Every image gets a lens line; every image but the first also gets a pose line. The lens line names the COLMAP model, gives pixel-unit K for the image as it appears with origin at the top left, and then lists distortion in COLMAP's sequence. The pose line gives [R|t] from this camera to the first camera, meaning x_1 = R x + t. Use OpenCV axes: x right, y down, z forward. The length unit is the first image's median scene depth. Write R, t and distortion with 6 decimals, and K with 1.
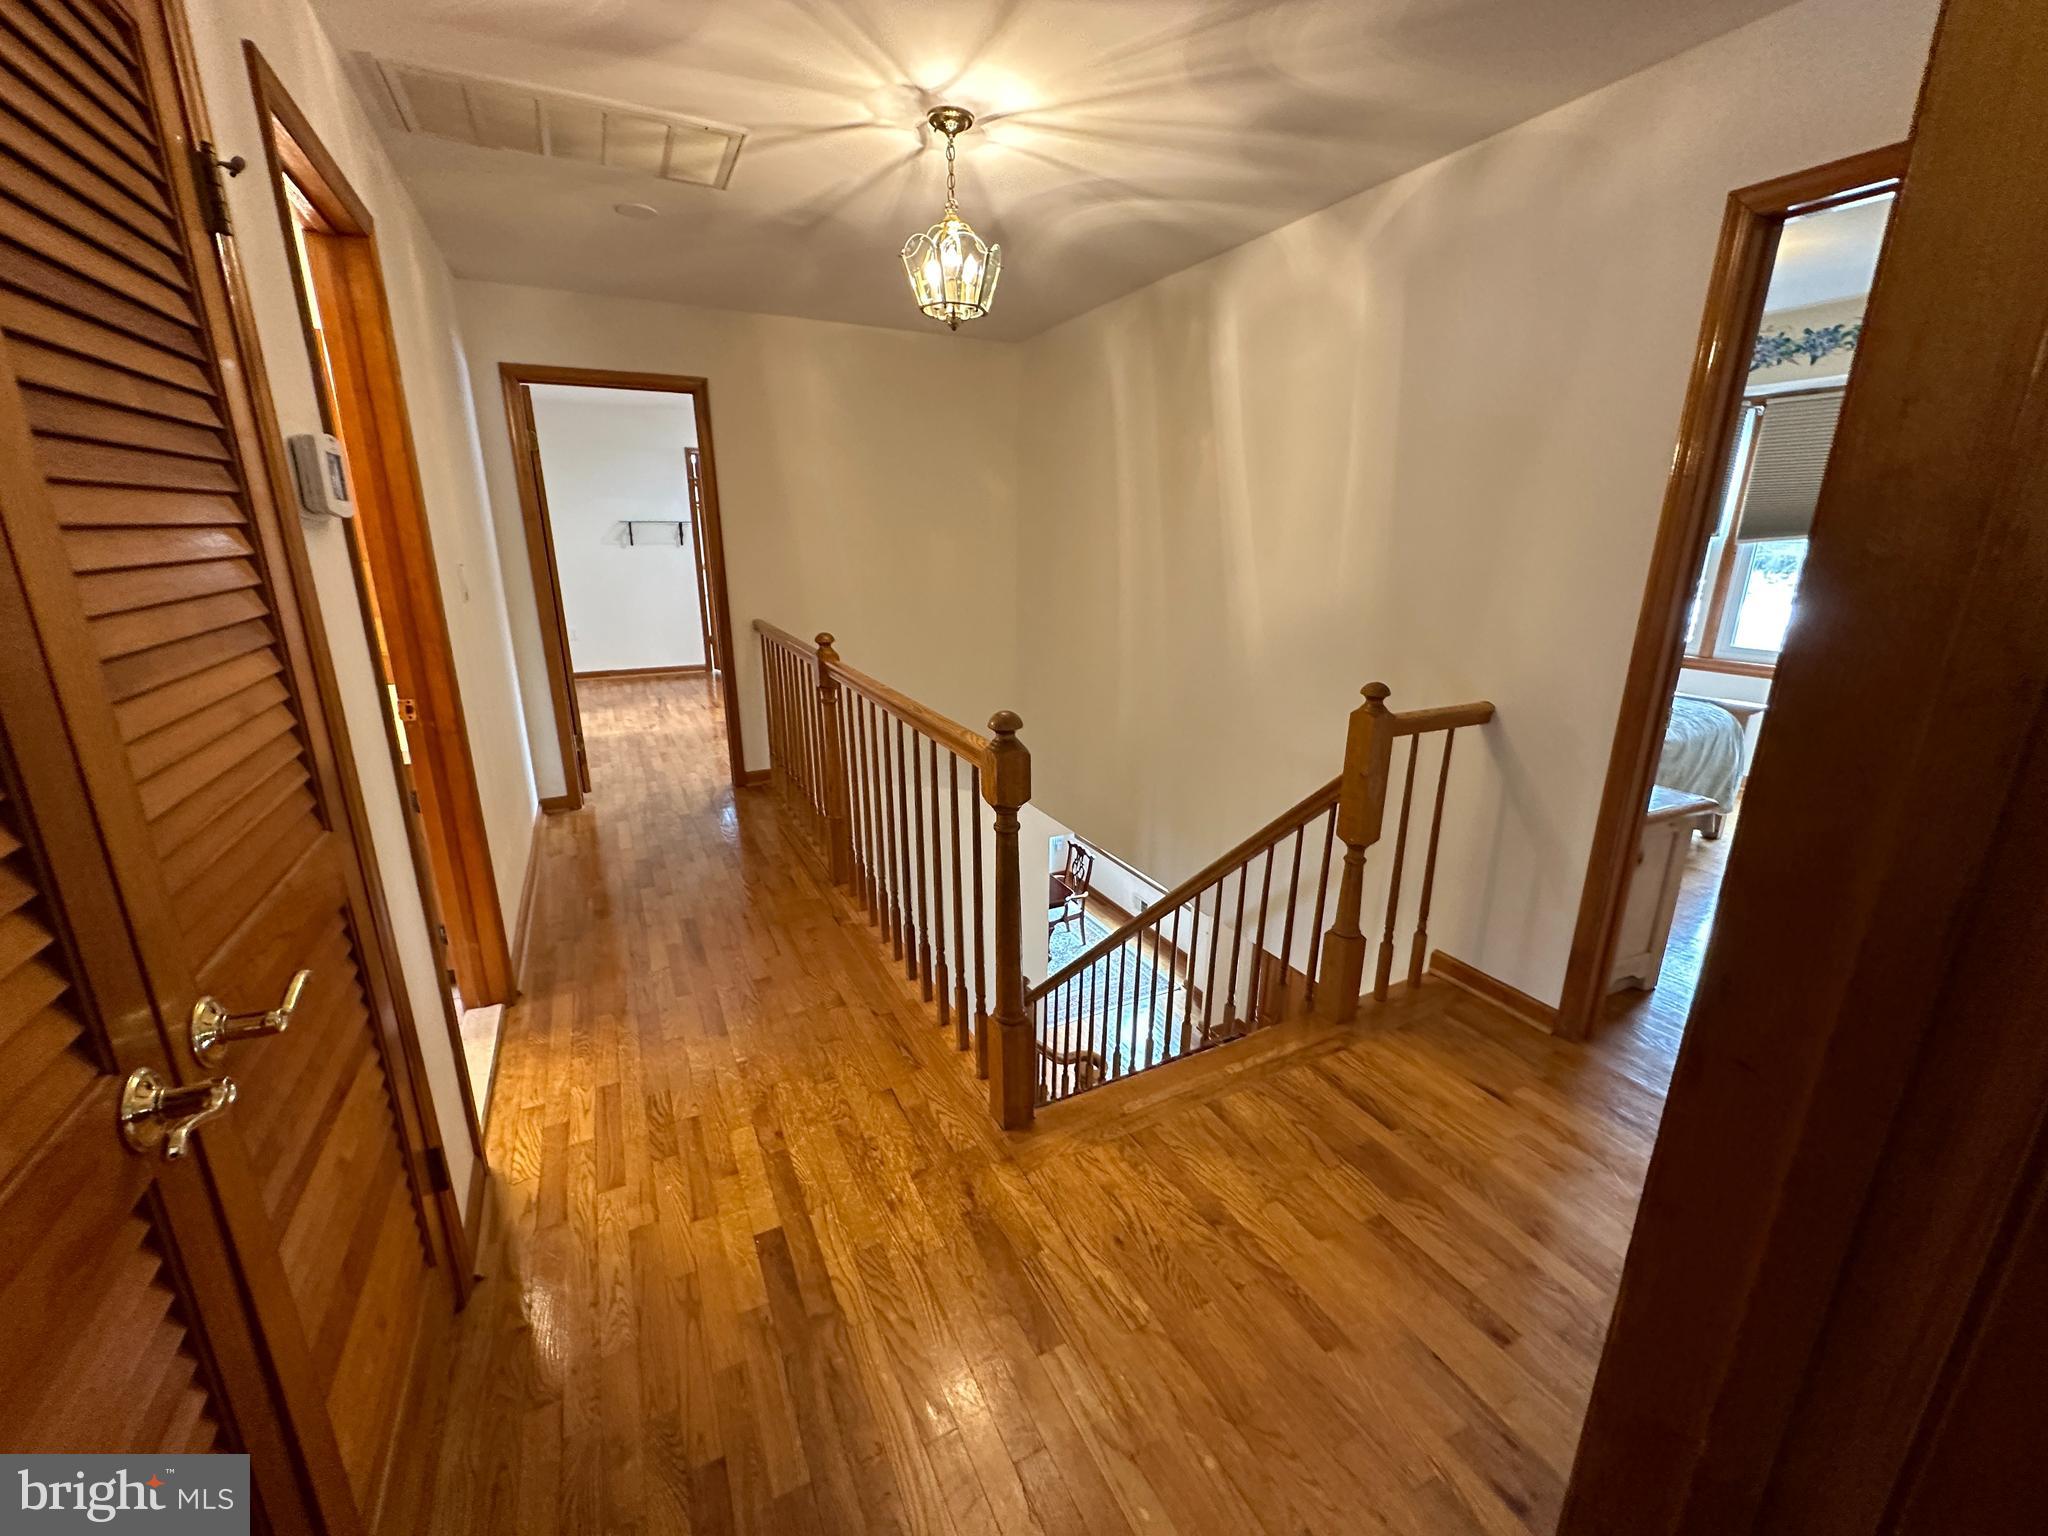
lens RADIAL K [[821.1, 0, 1022.9], [0, 821.1, 769.8], [0, 0, 1]] dist [-0.003120, 0.000901]
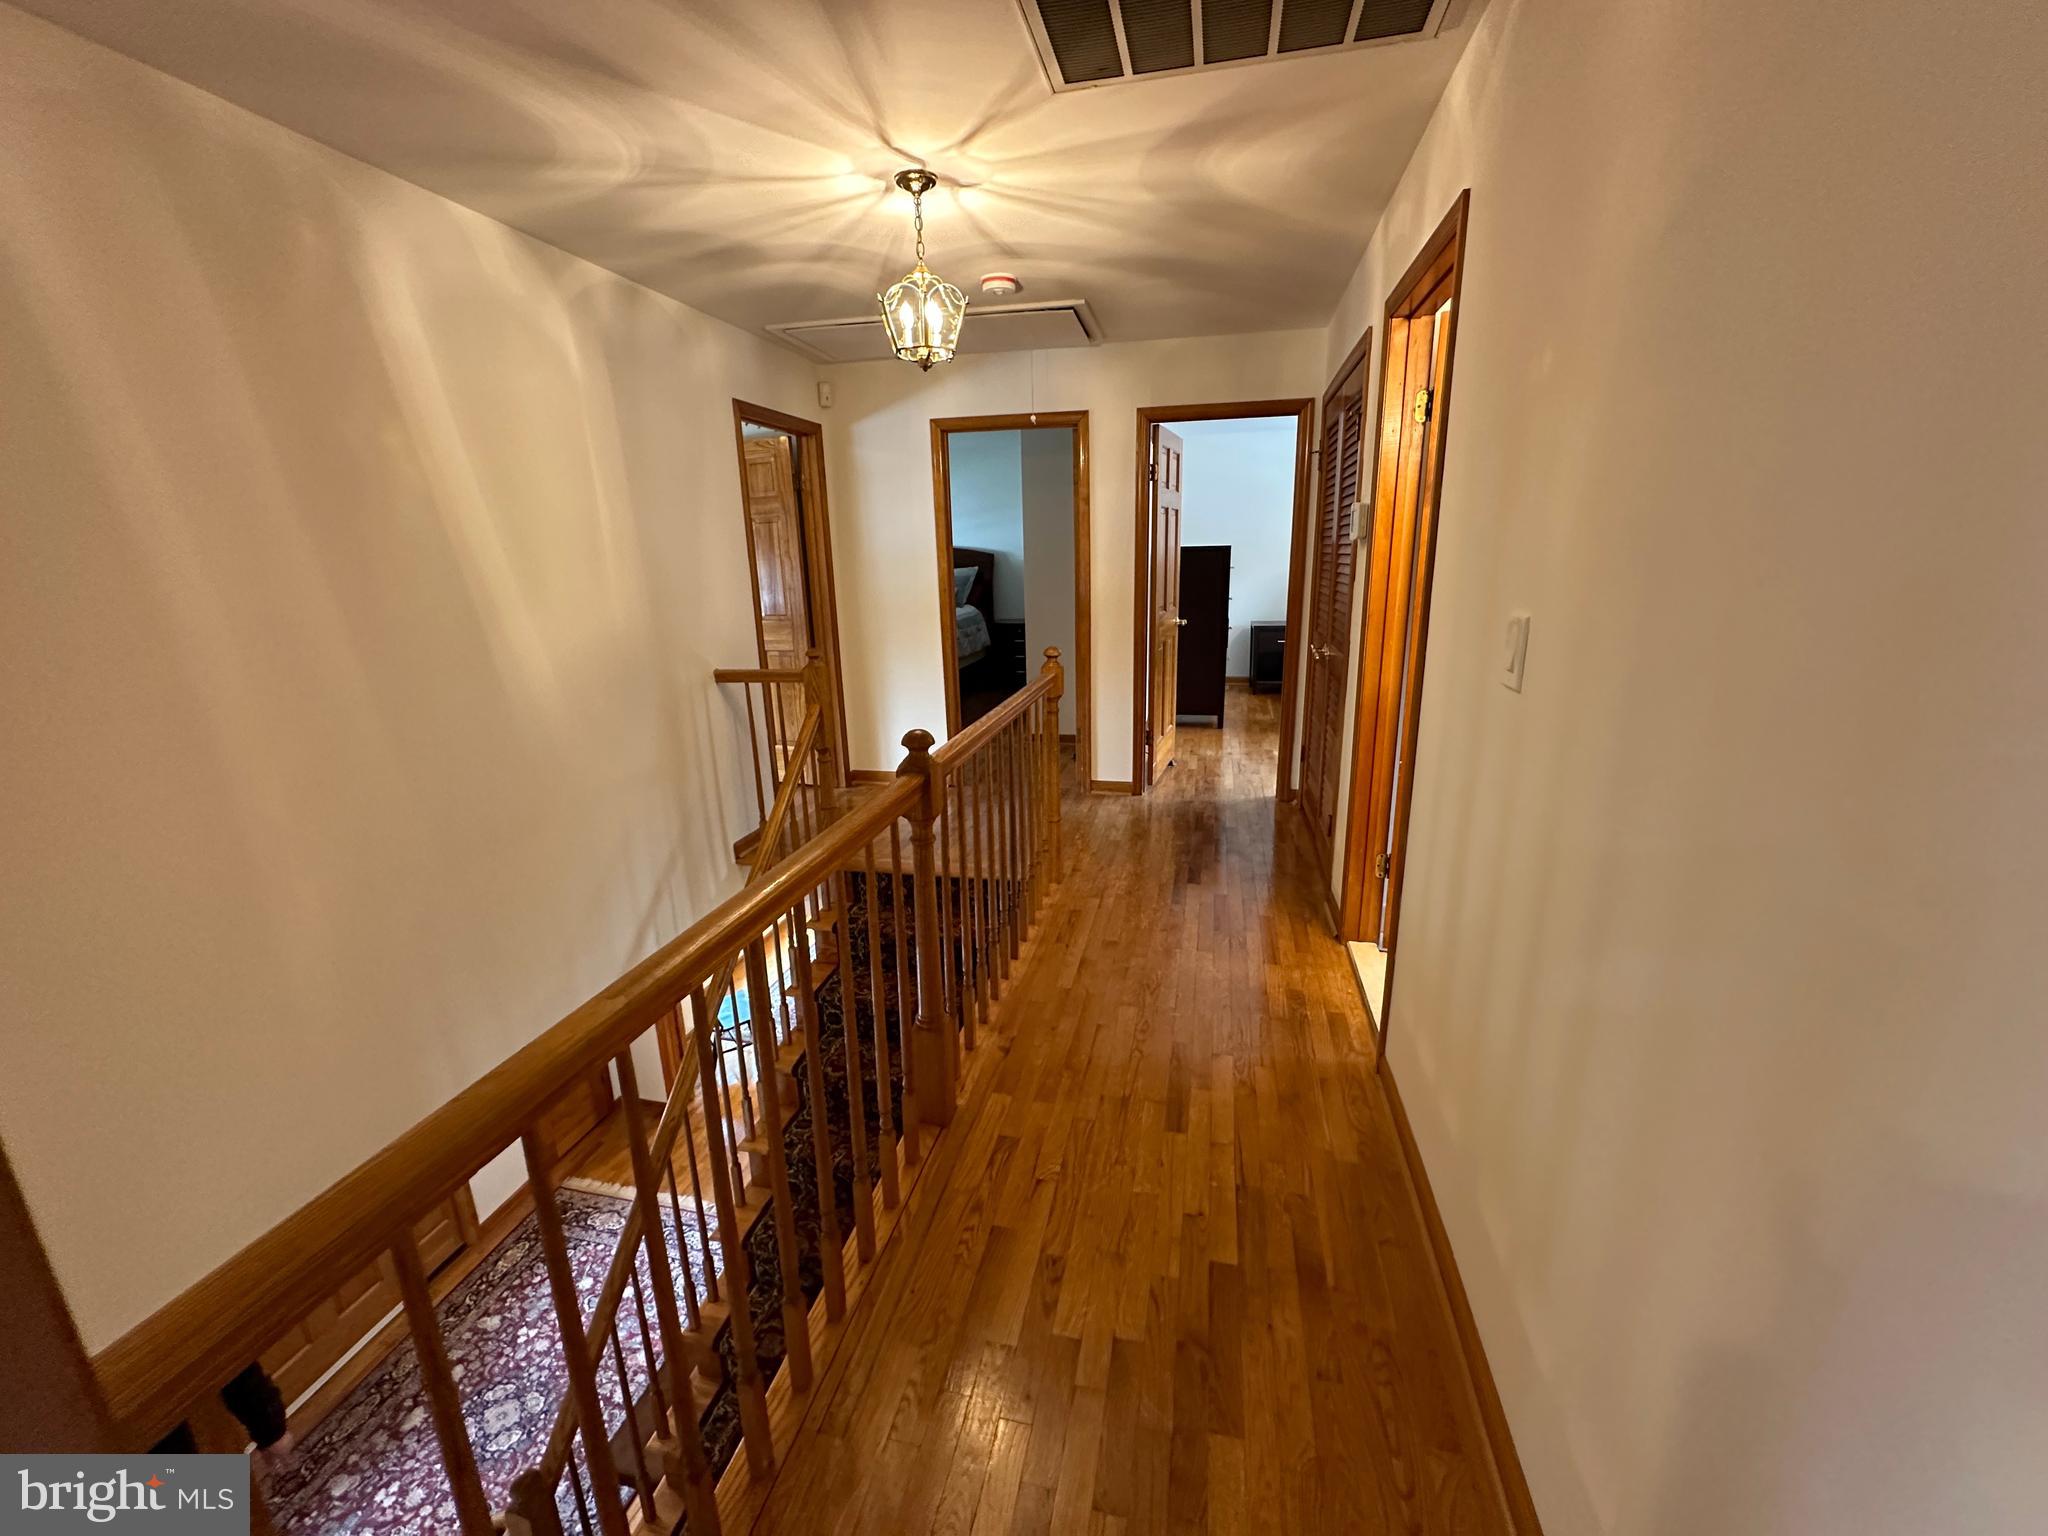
lens RADIAL K [[821.1, 0, 1027.1], [0, 821.1, 762.3], [0, 0, 1]] dist [-0.003120, 0.000901]
pose [[-0.769715, -0.153852, 0.619572, -0.922521], [0.191791, 0.869960, 0.454297, -0.552351], [-0.608897, 0.468508, -0.640114, 1.834121]]
